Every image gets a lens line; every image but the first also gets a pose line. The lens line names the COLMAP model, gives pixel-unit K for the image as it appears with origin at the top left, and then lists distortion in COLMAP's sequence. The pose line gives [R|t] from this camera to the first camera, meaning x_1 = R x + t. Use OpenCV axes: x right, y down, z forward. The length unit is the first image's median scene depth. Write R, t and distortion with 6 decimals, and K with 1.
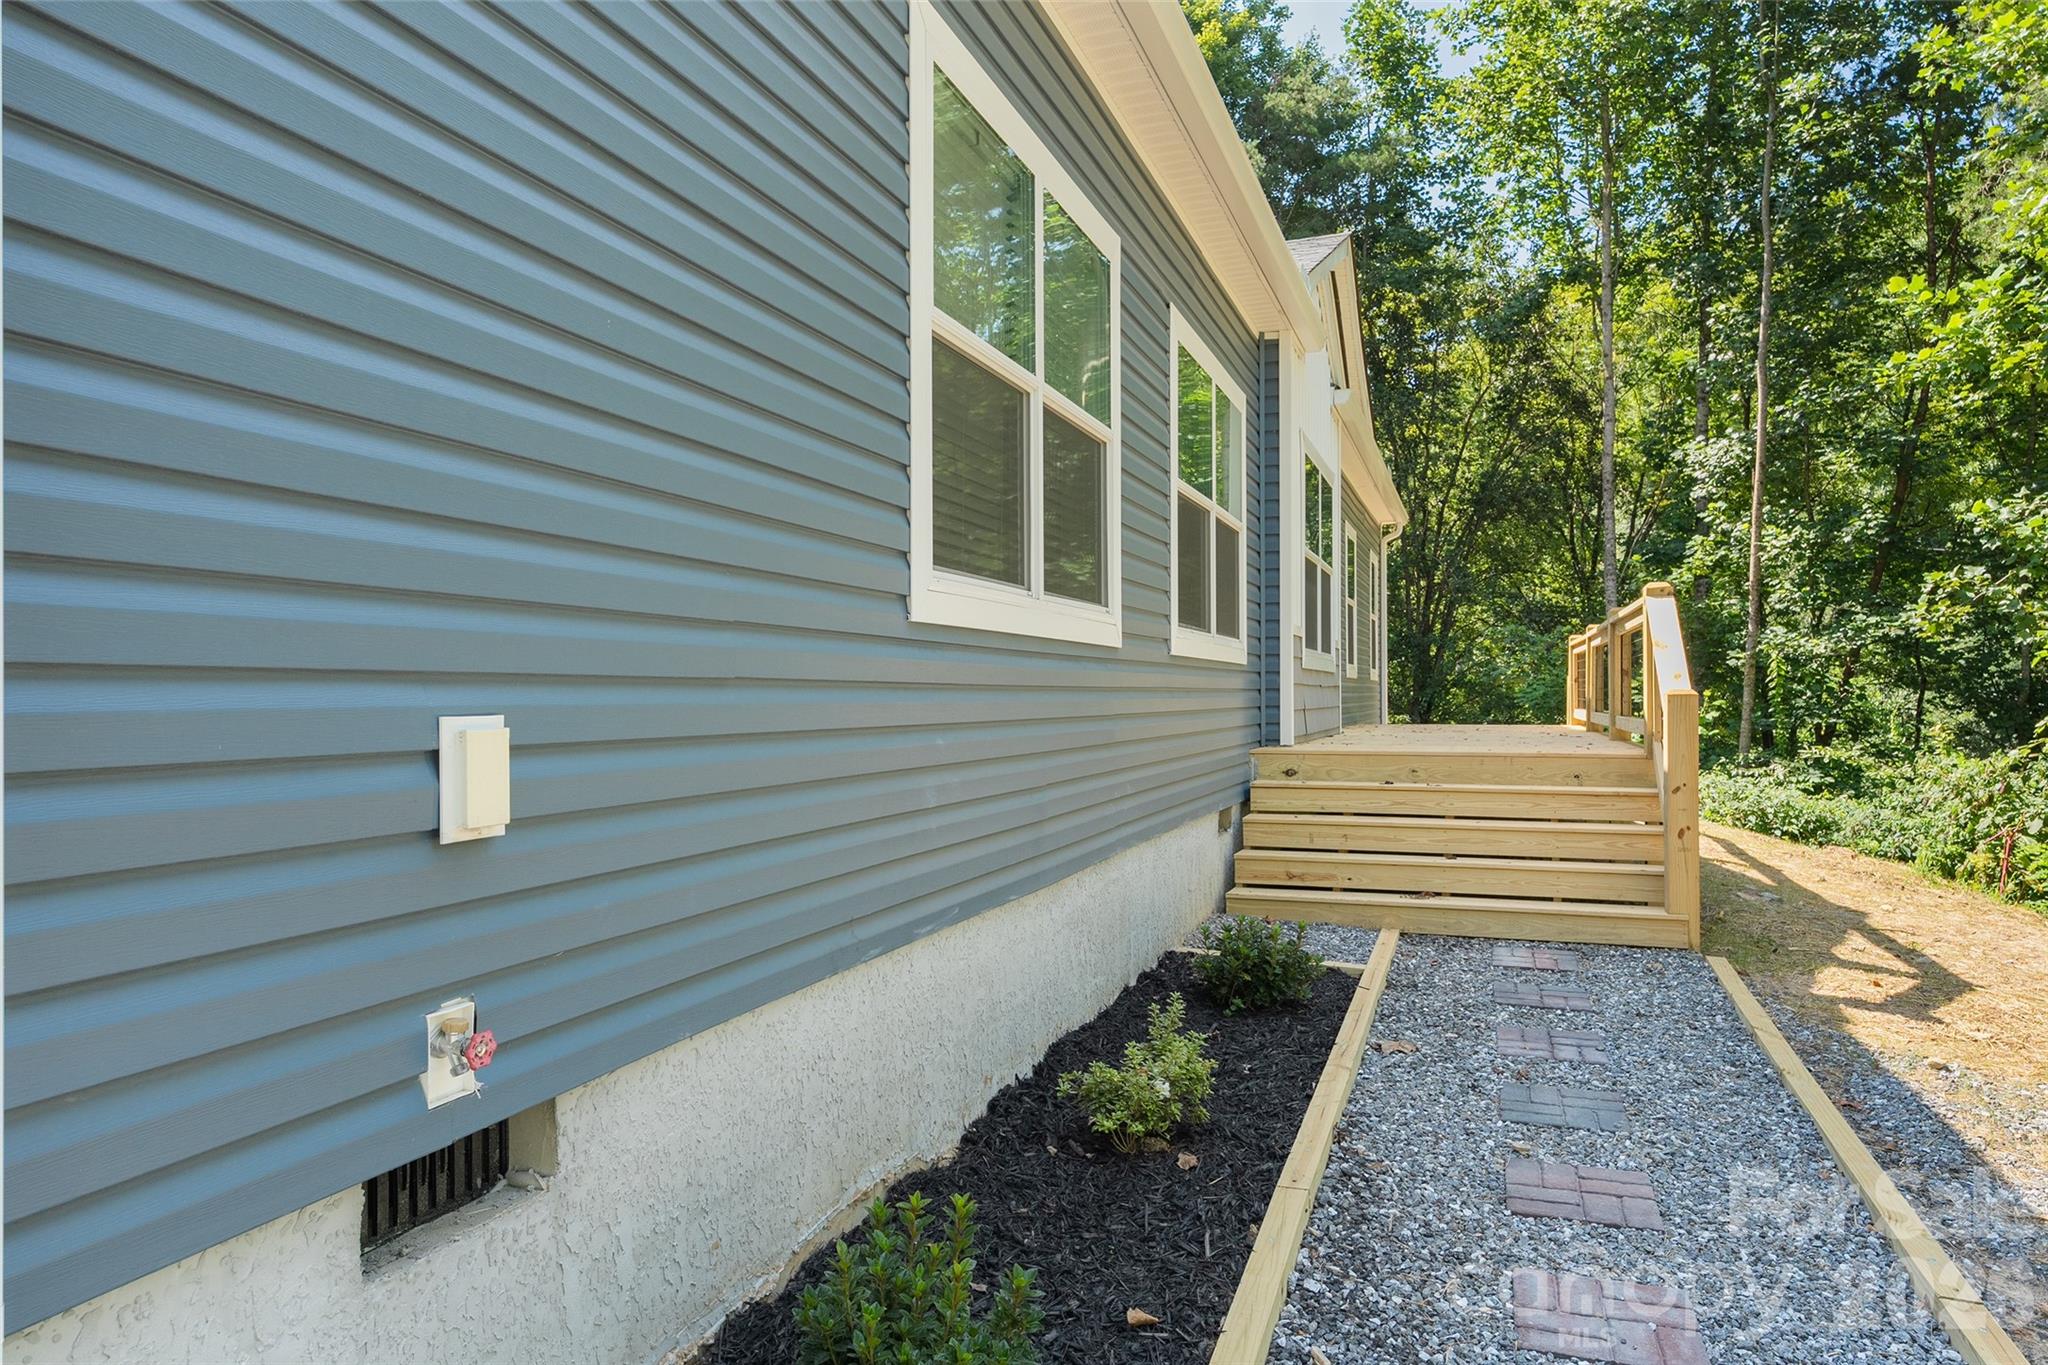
lens RADIAL K [[1346.8, 0, 1022.5], [0, 1346.8, 686.3], [0, 0, 1]] dist [0.000757, -0.000037]
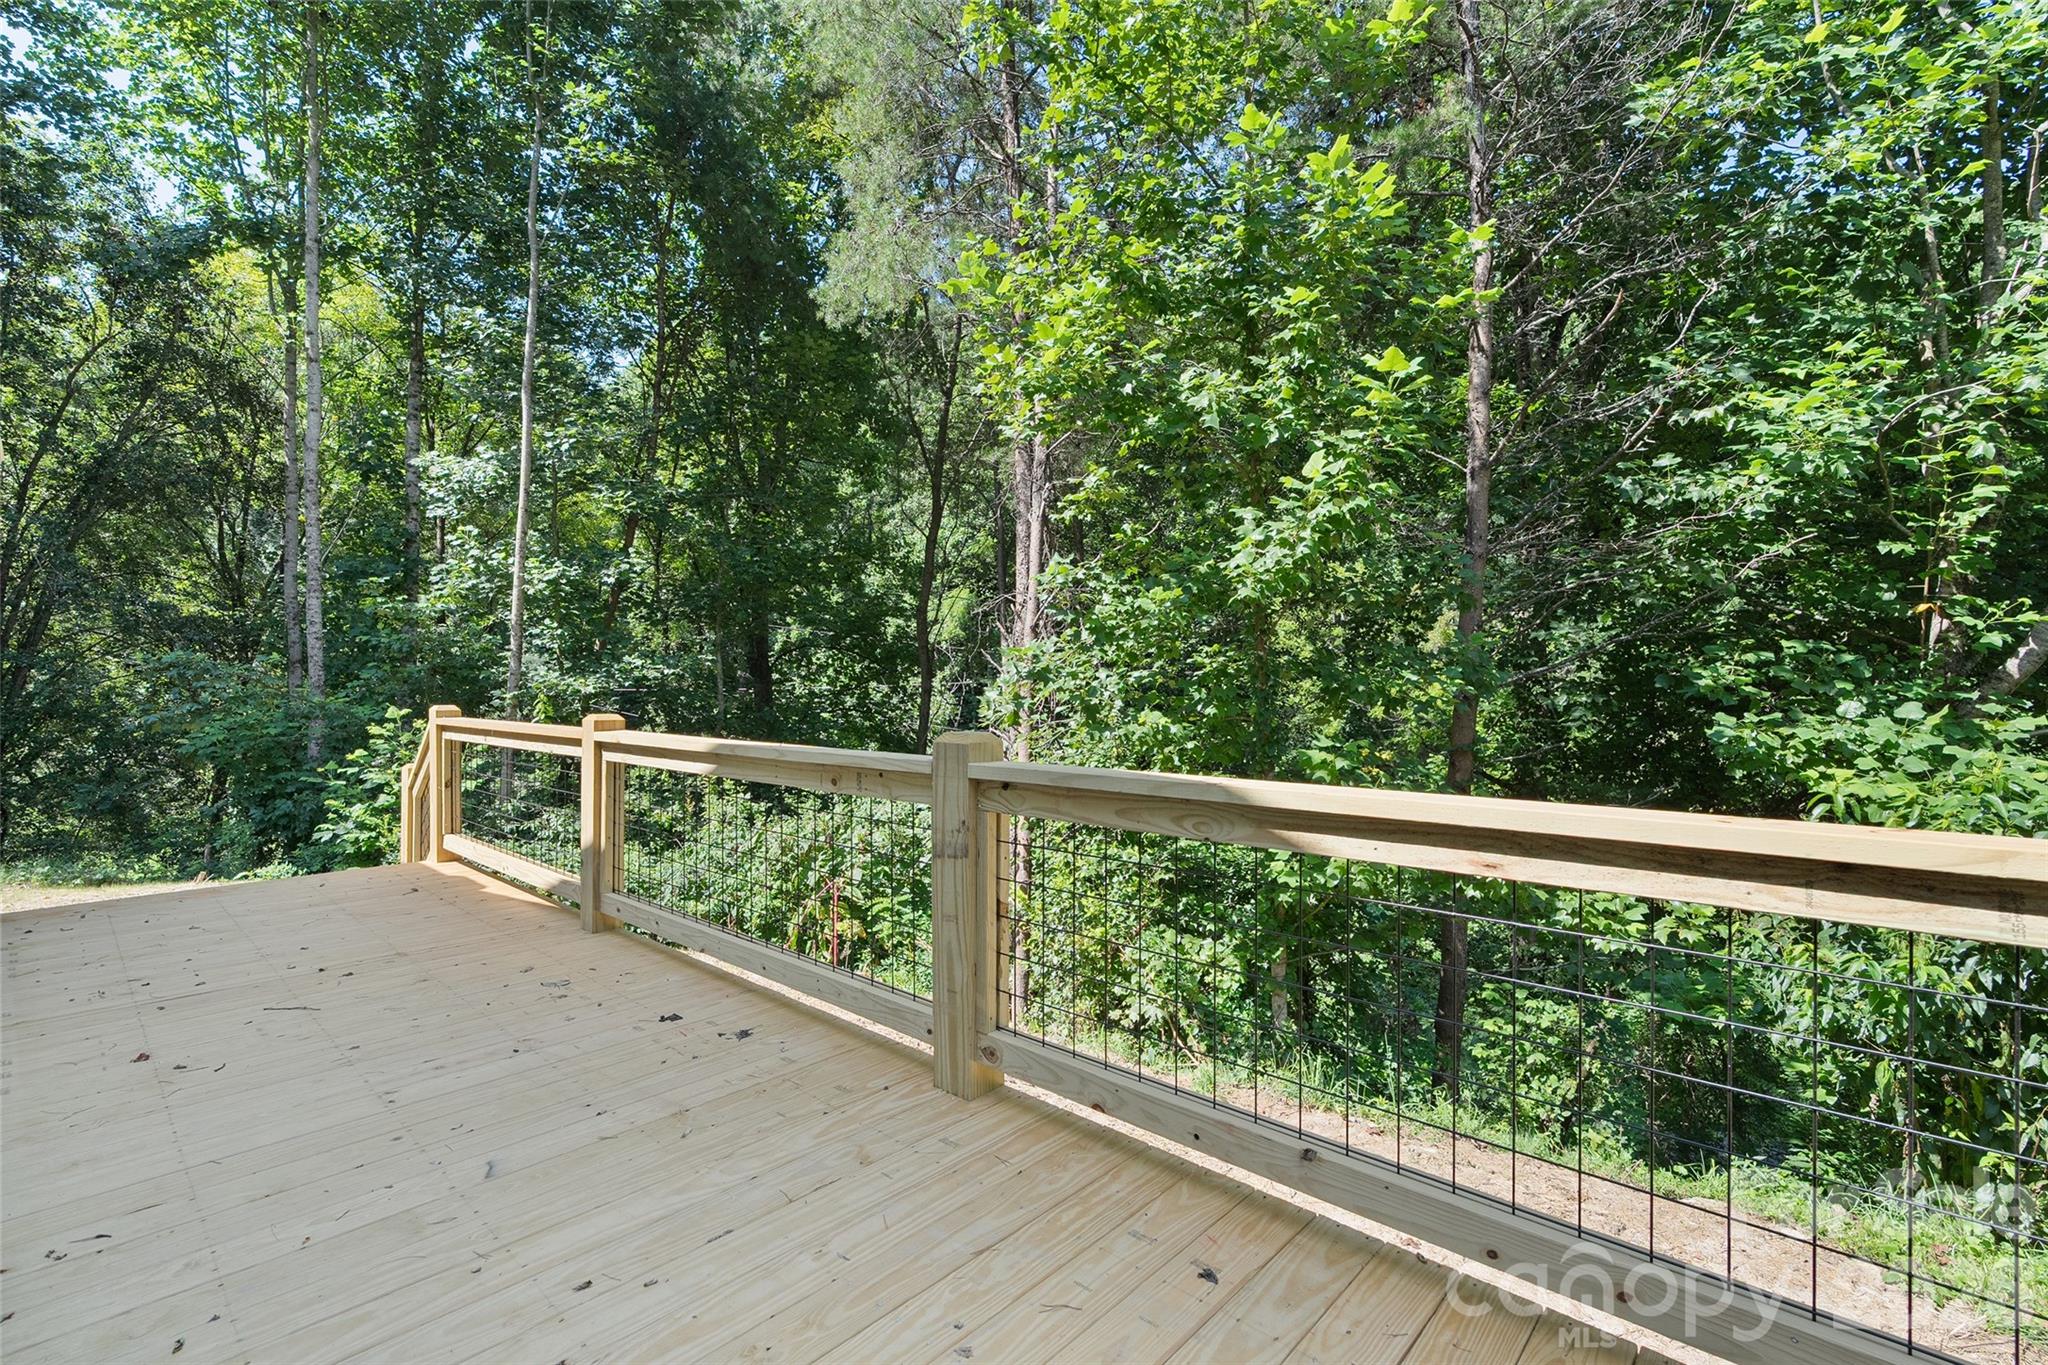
lens RADIAL K [[923.7, 0, 1019.0], [0, 923.7, 678.0], [0, 0, 1]] dist [-0.011934, 0.003731]
pose [[0.401469, -0.000698, 0.915872, 0.071213], [-0.005858, 0.999977, 0.003329, -0.028348], [-0.915854, -0.006702, 0.401456, 0.311015]]
